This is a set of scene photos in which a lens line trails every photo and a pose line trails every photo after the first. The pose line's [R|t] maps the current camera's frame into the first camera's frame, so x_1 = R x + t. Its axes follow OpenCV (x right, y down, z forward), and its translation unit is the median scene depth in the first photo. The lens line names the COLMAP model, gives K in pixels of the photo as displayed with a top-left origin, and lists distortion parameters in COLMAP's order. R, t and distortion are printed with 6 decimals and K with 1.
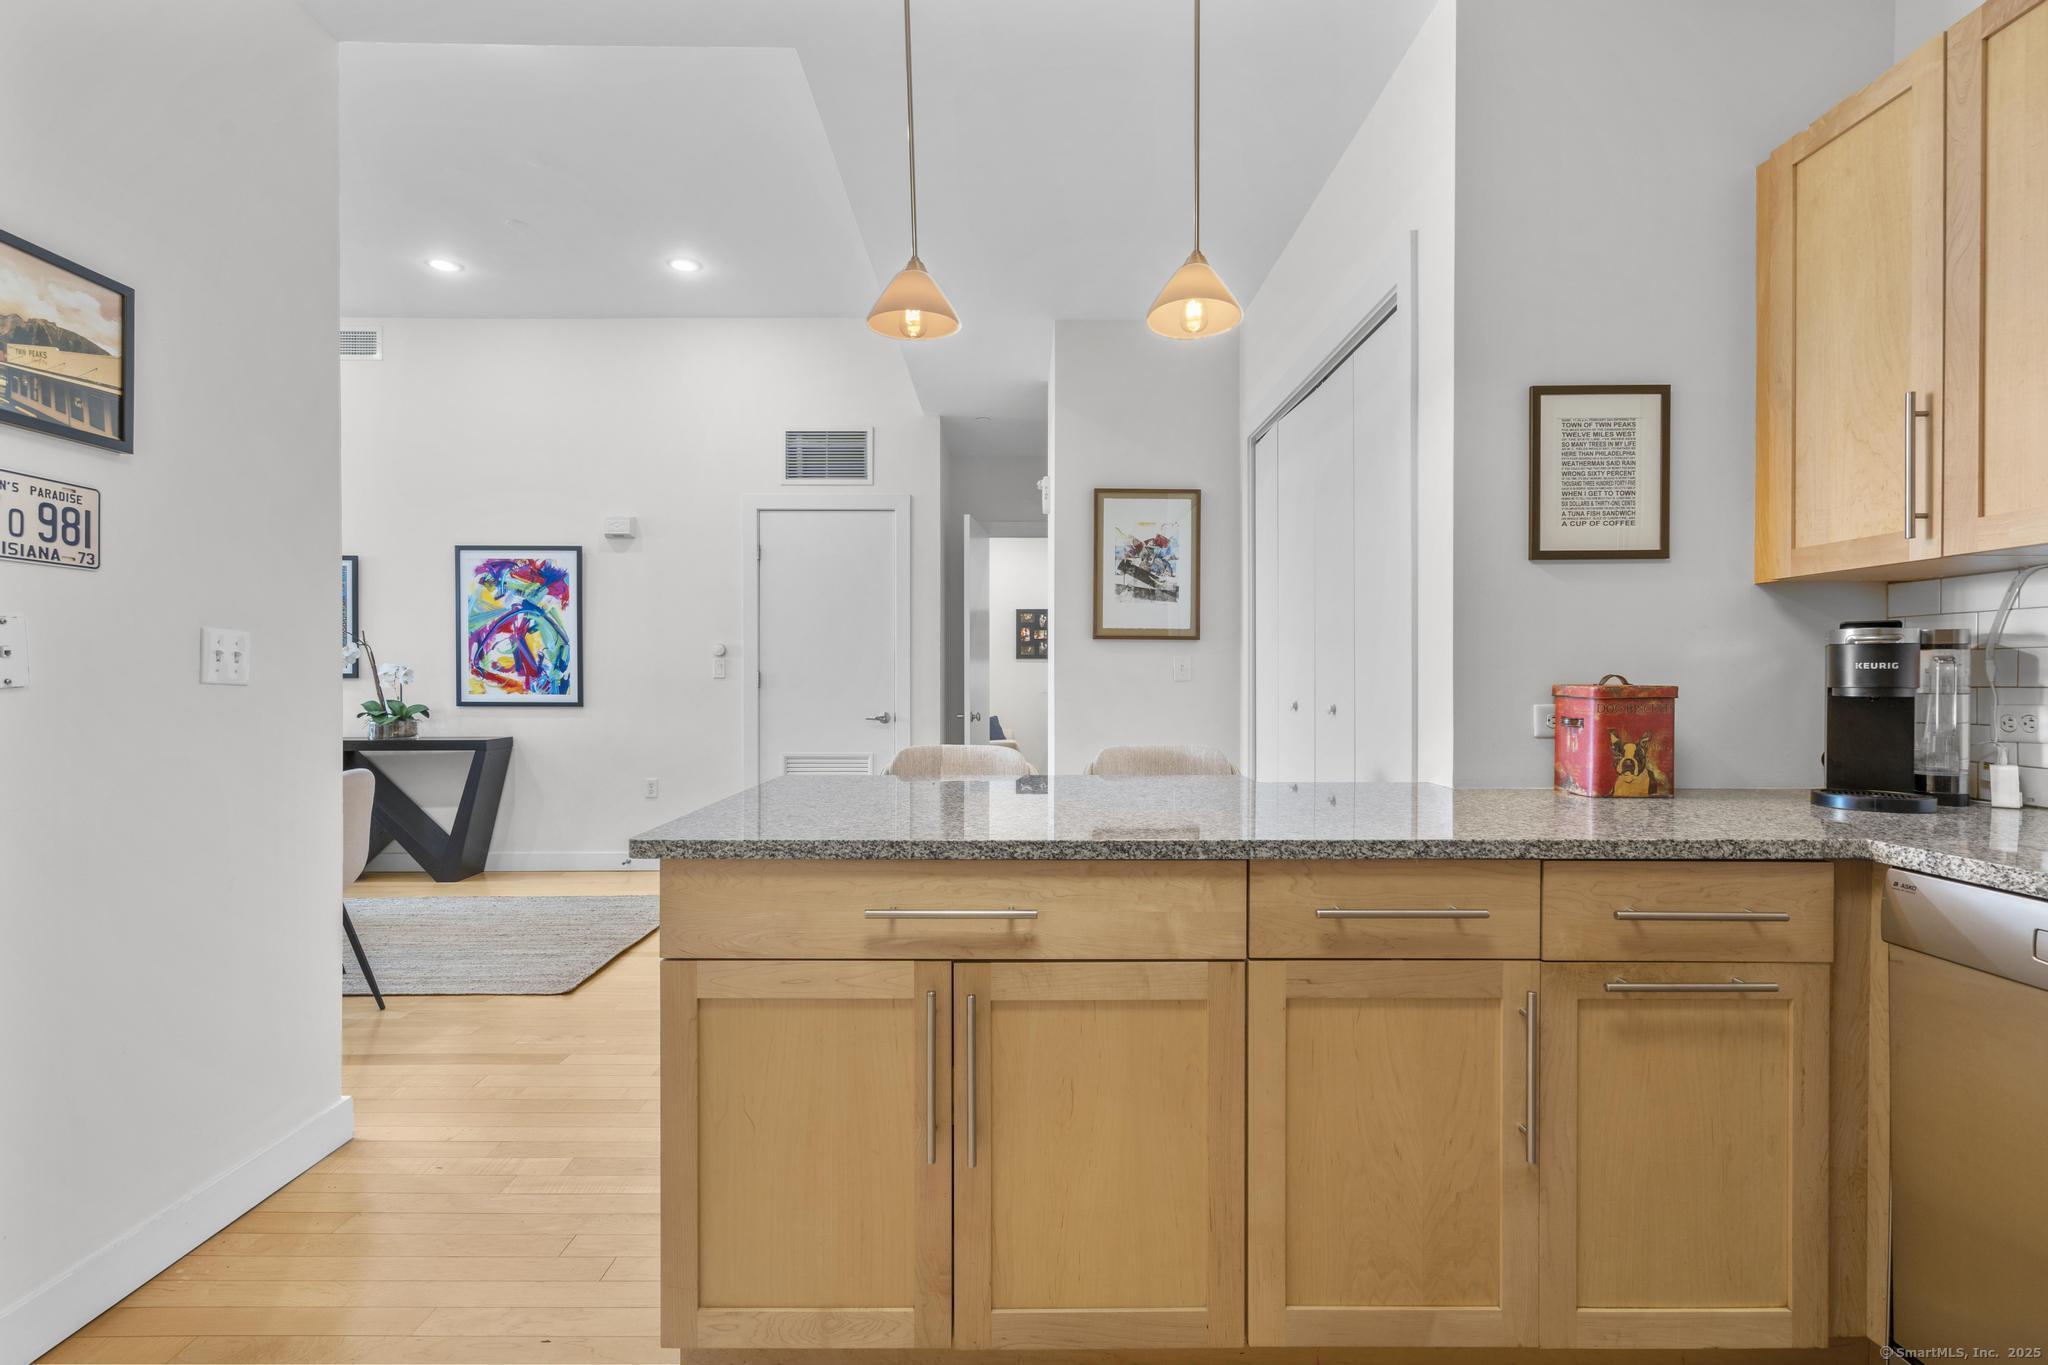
lens RADIAL K [[932.1, 0, 1018.5], [0, 932.1, 681.2], [0, 0, 1]] dist [-0.006376, 0.004565]
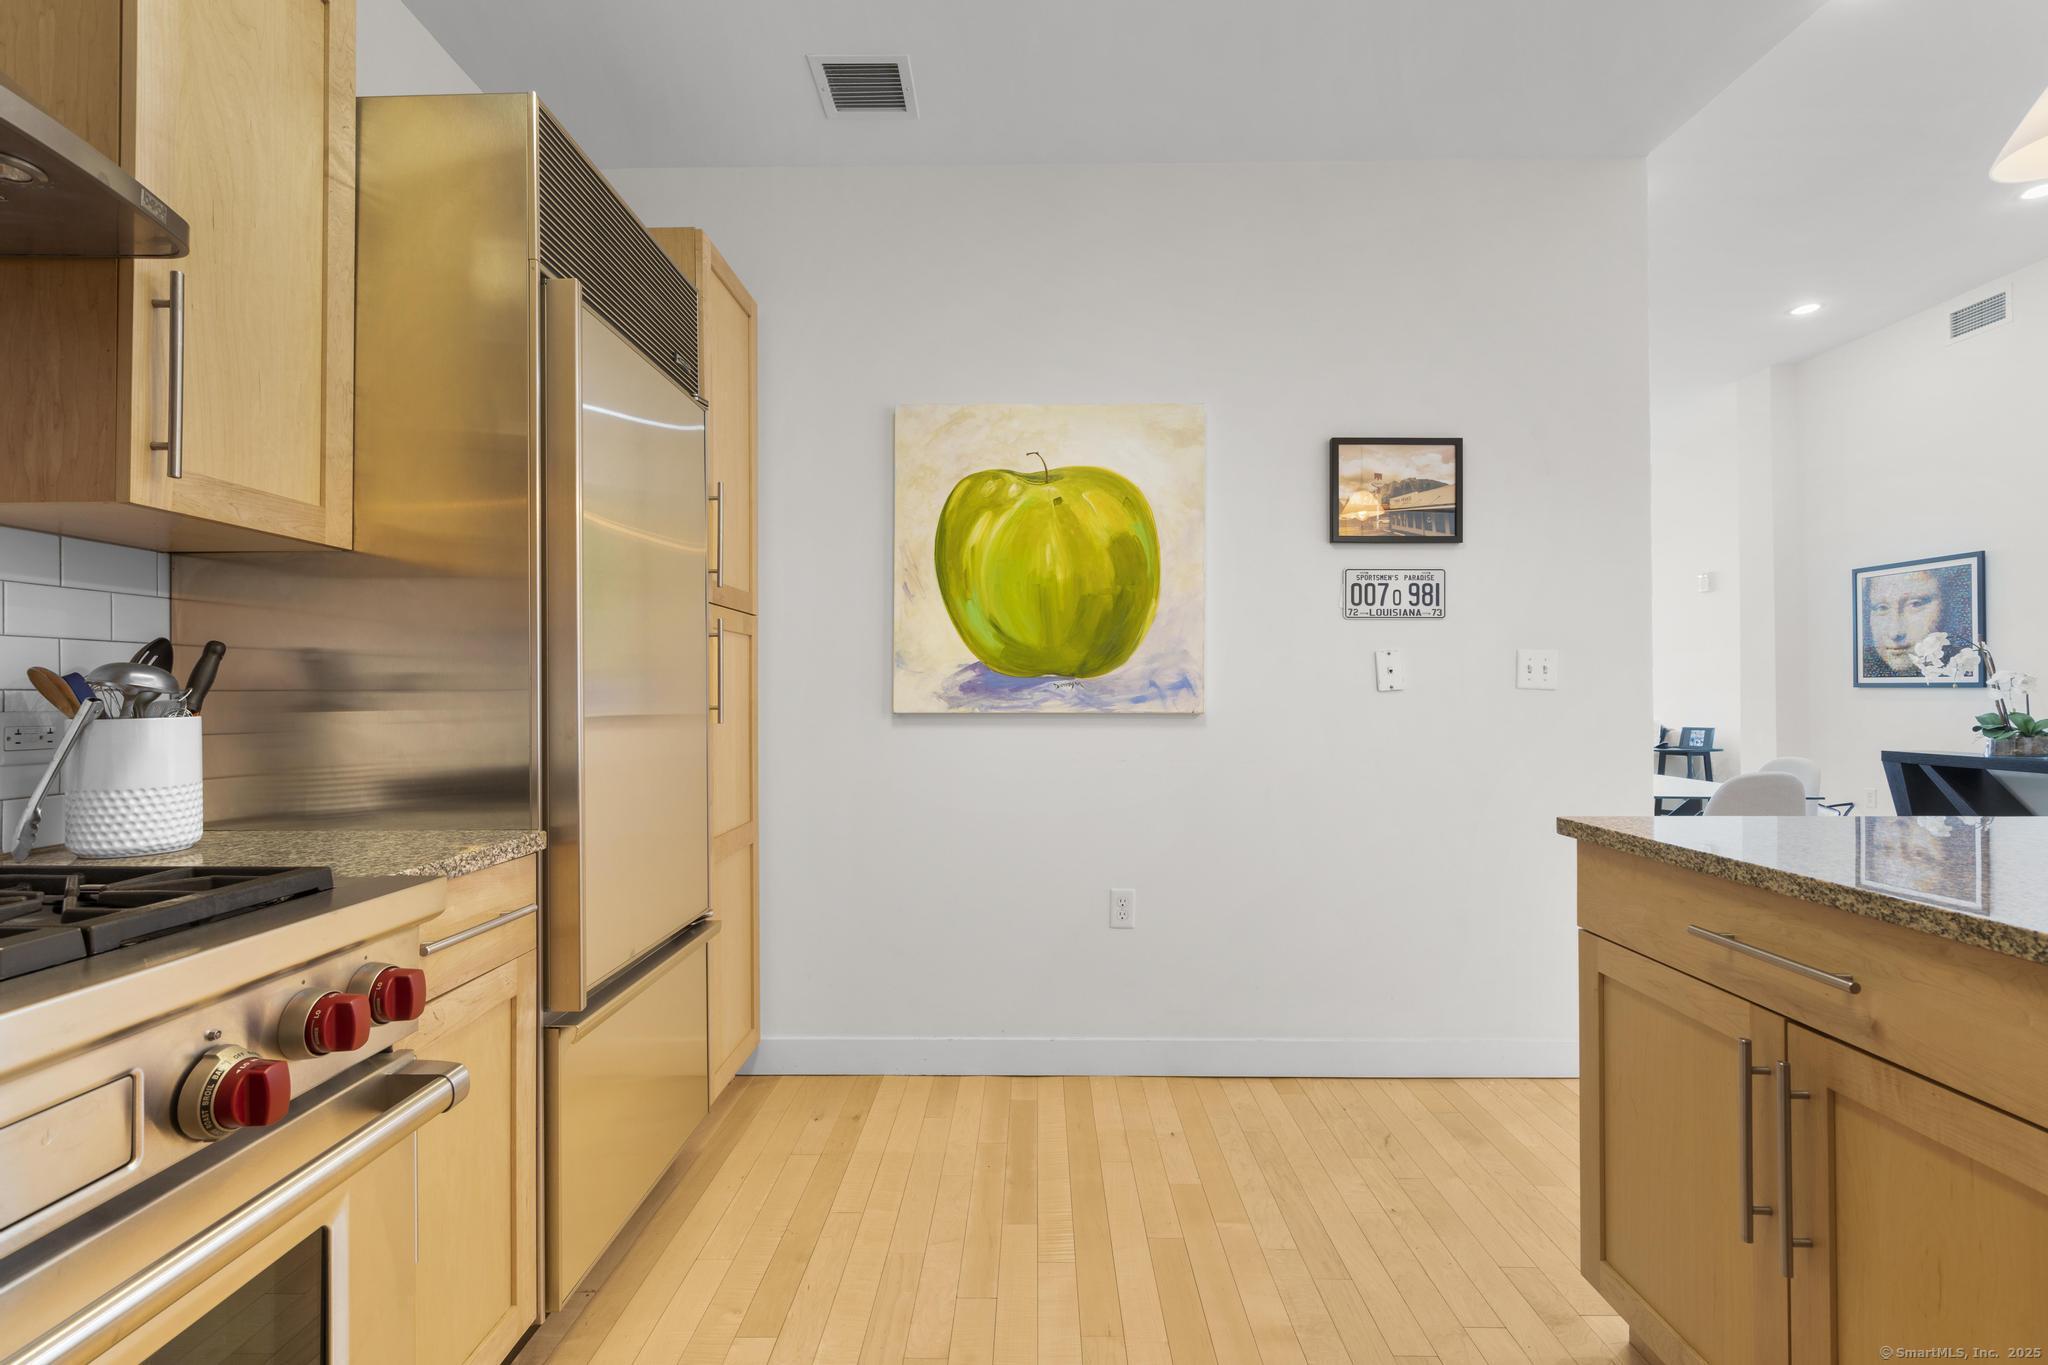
lens RADIAL K [[932.1, 0, 1020.5], [0, 932.1, 680.7], [0, 0, 1]] dist [-0.006376, 0.004565]
pose [[-0.018940, -0.014080, -0.999721, 0.657987], [-0.001662, 0.999900, -0.014051, 0.013476], [0.999819, 0.001396, -0.018962, 0.293942]]
